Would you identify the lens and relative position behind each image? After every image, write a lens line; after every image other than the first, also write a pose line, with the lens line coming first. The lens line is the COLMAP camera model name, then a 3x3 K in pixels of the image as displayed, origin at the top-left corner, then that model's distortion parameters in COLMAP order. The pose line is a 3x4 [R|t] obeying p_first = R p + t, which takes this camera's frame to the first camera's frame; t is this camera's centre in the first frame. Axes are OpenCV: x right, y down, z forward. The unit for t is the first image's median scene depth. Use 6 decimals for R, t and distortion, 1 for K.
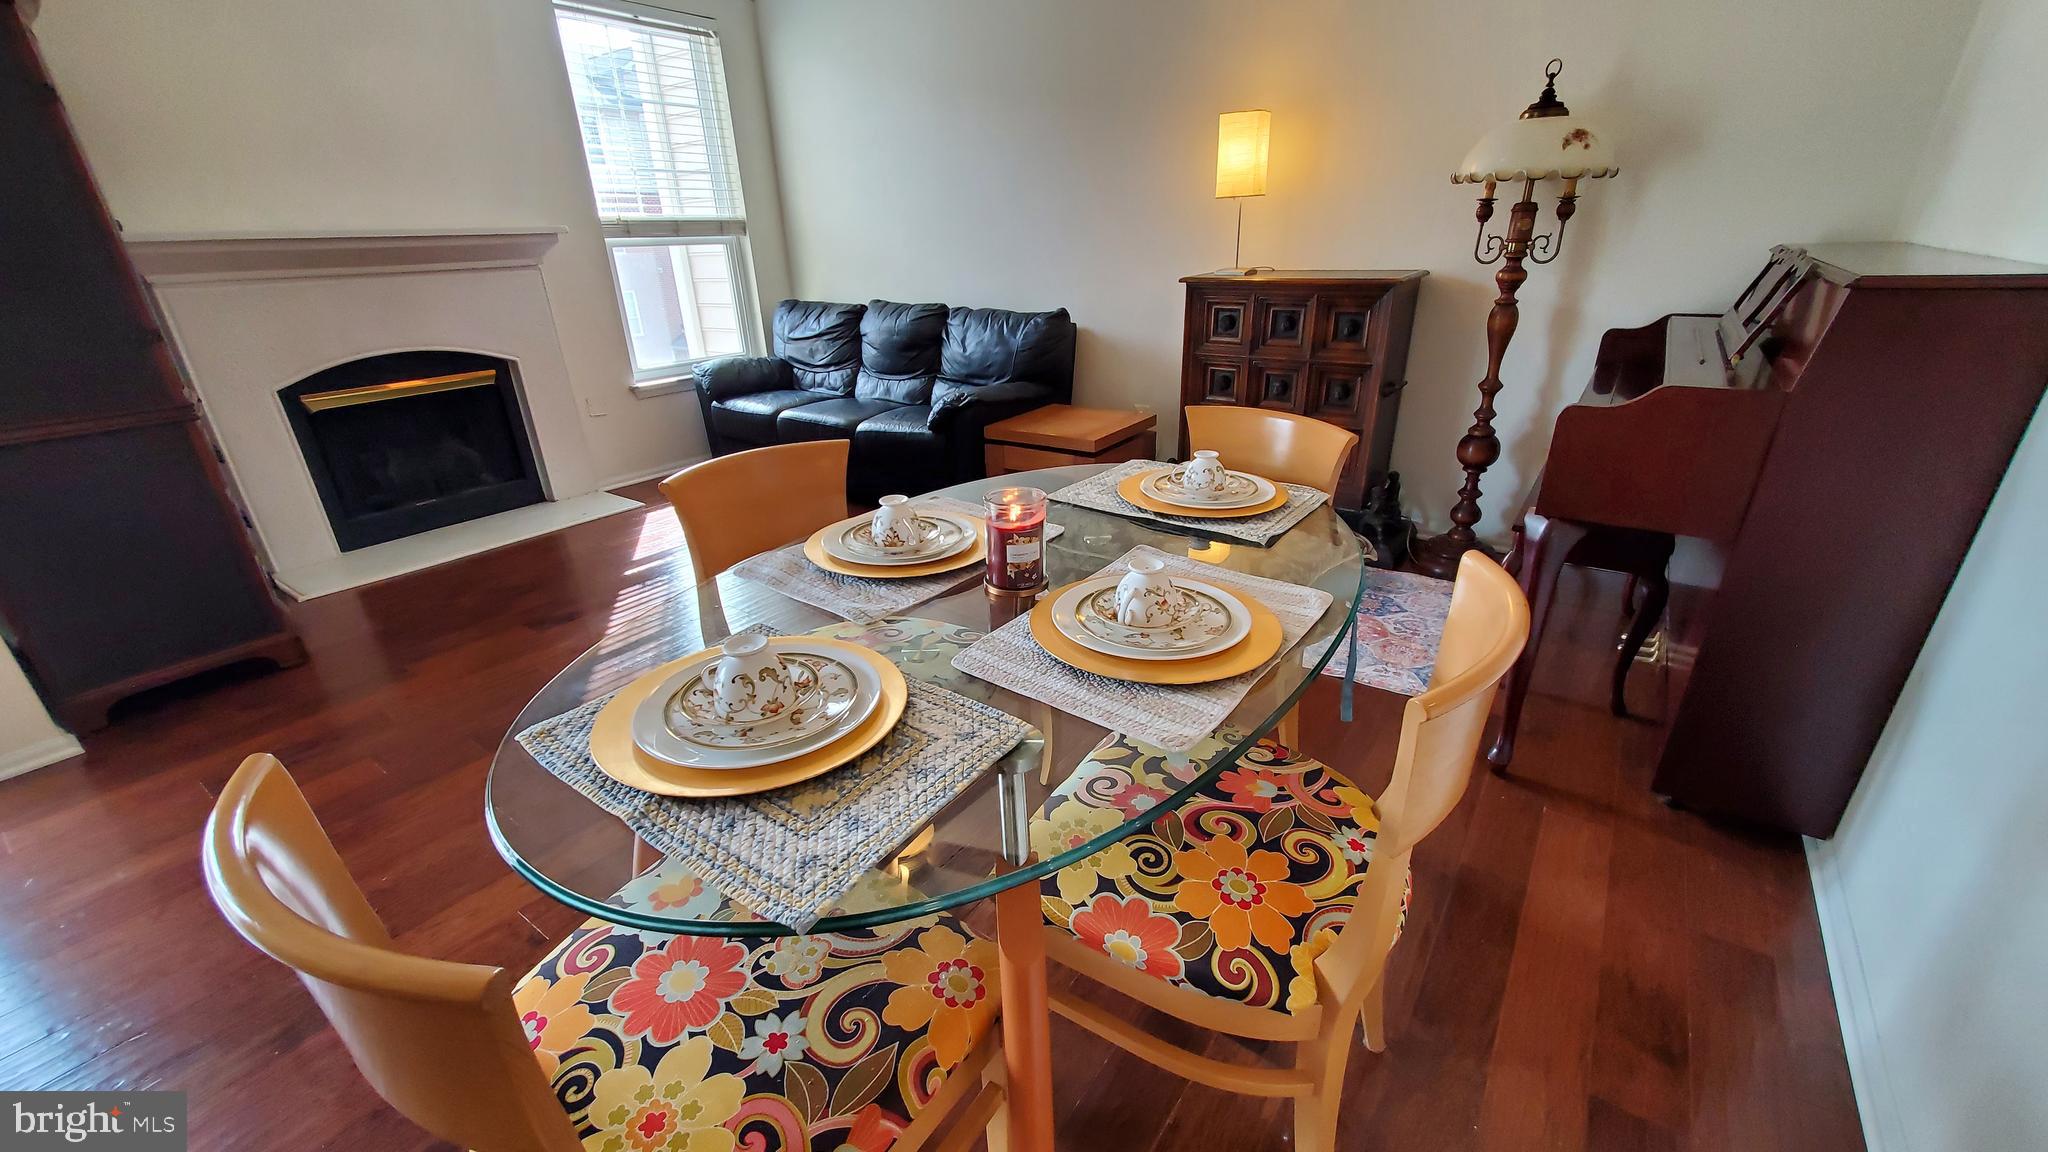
lens RADIAL K [[813.9, 0, 1021.9], [0, 813.9, 600.3], [0, 0, 1]] dist [0.006688, -0.002758]
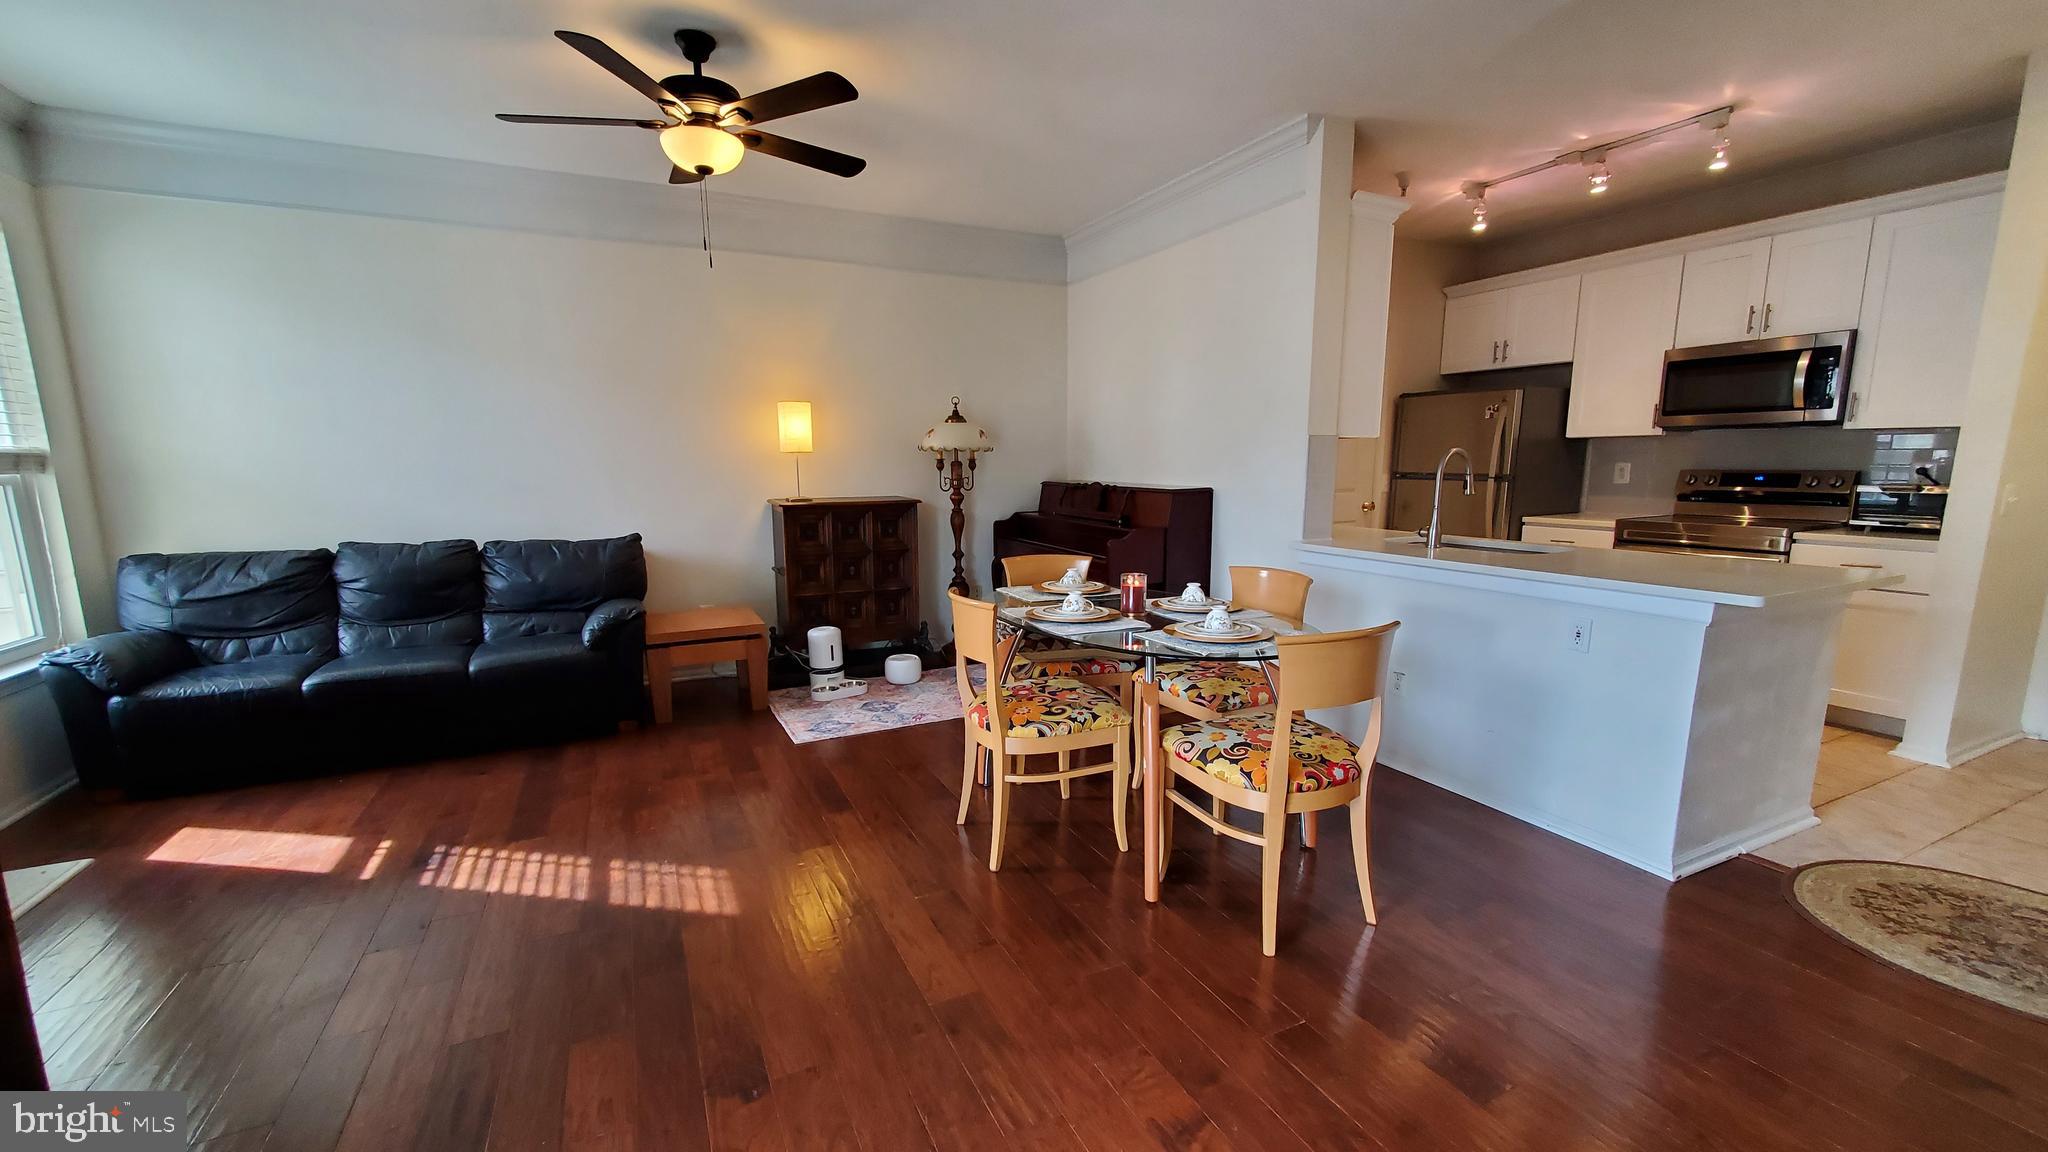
lens RADIAL K [[813.9, 0, 1019.9], [0, 813.9, 599.3], [0, 0, 1]] dist [0.006688, -0.002758]
pose [[0.478038, -0.125887, 0.869271, -0.690945], [0.355850, 0.932574, -0.060638, -0.010241], [-0.803026, 0.338317, 0.490603, 0.033429]]
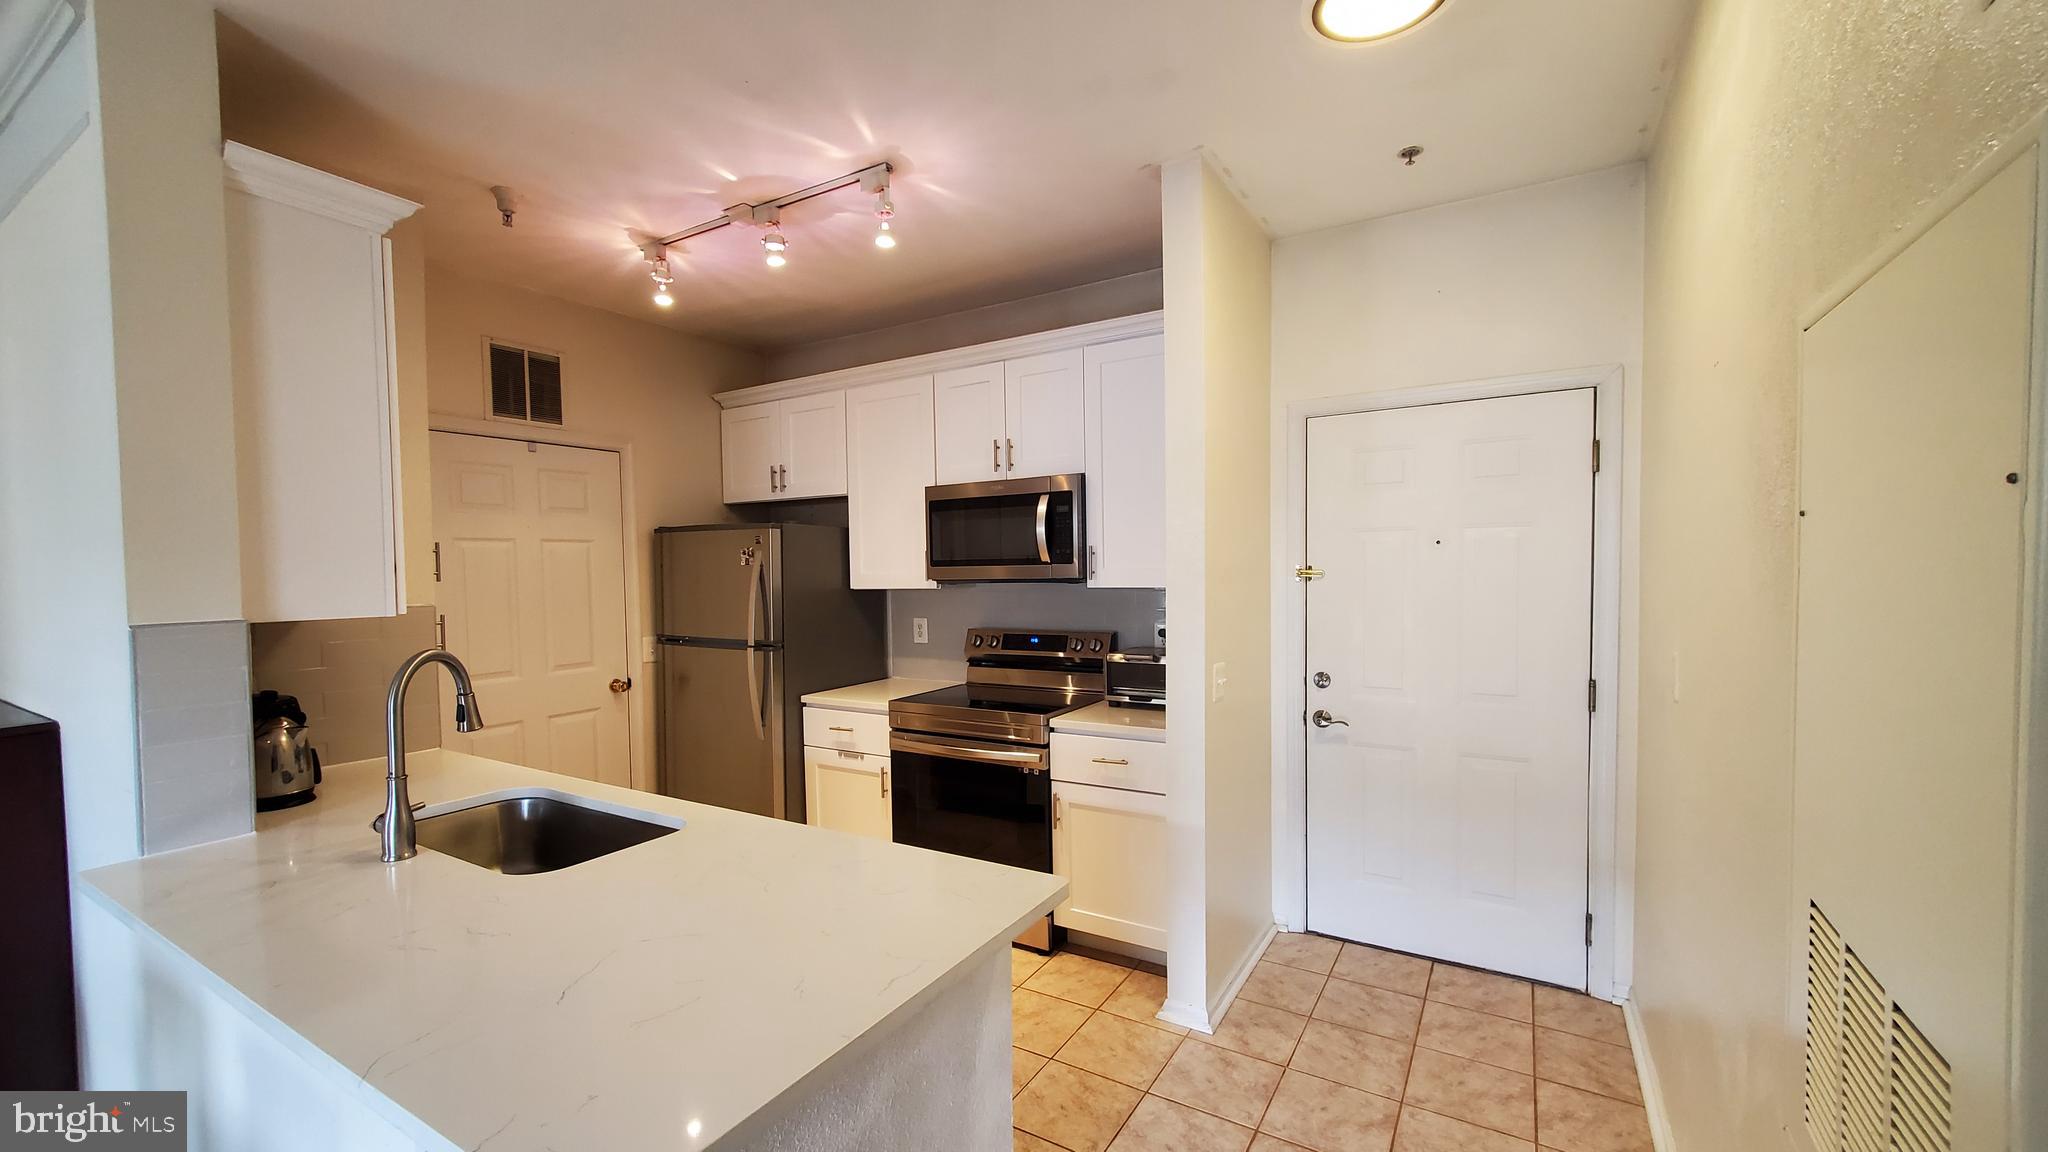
lens RADIAL K [[813.9, 0, 1021.4], [0, 813.9, 599.1], [0, 0, 1]] dist [0.006688, -0.002758]
pose [[-0.073117, -0.008848, 0.997284, -0.146132], [0.424378, 0.904639, 0.039139, 0.042362], [-0.902528, 0.426087, -0.062390, -0.237159]]
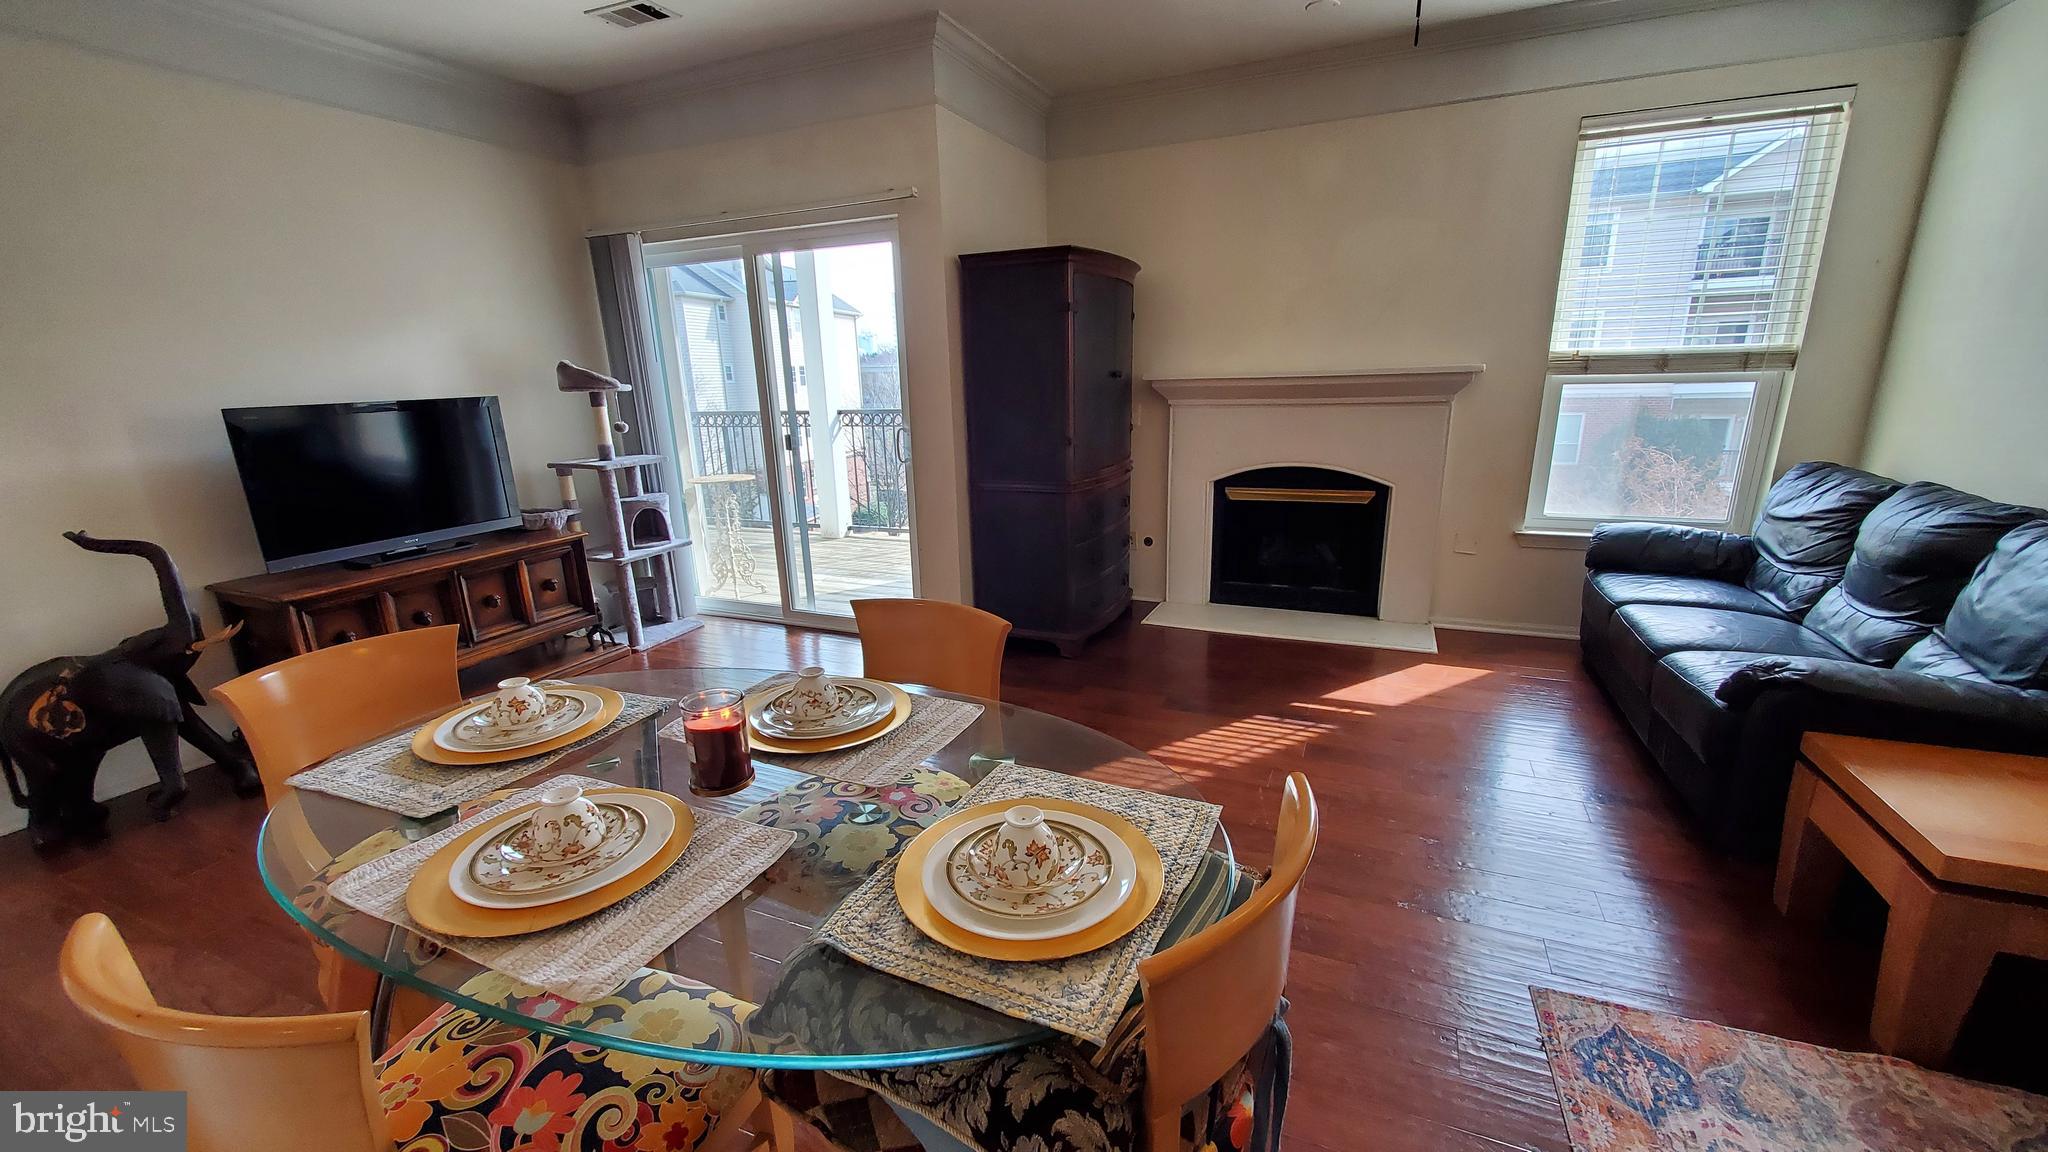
lens RADIAL K [[813.9, 0, 1021.4], [0, 813.9, 598.2], [0, 0, 1]] dist [0.006688, -0.002758]
pose [[0.204073, 0.283883, -0.936891, 0.306978], [-0.382254, 0.904165, 0.190705, -0.180226], [0.901242, 0.319212, 0.293031, 0.306402]]
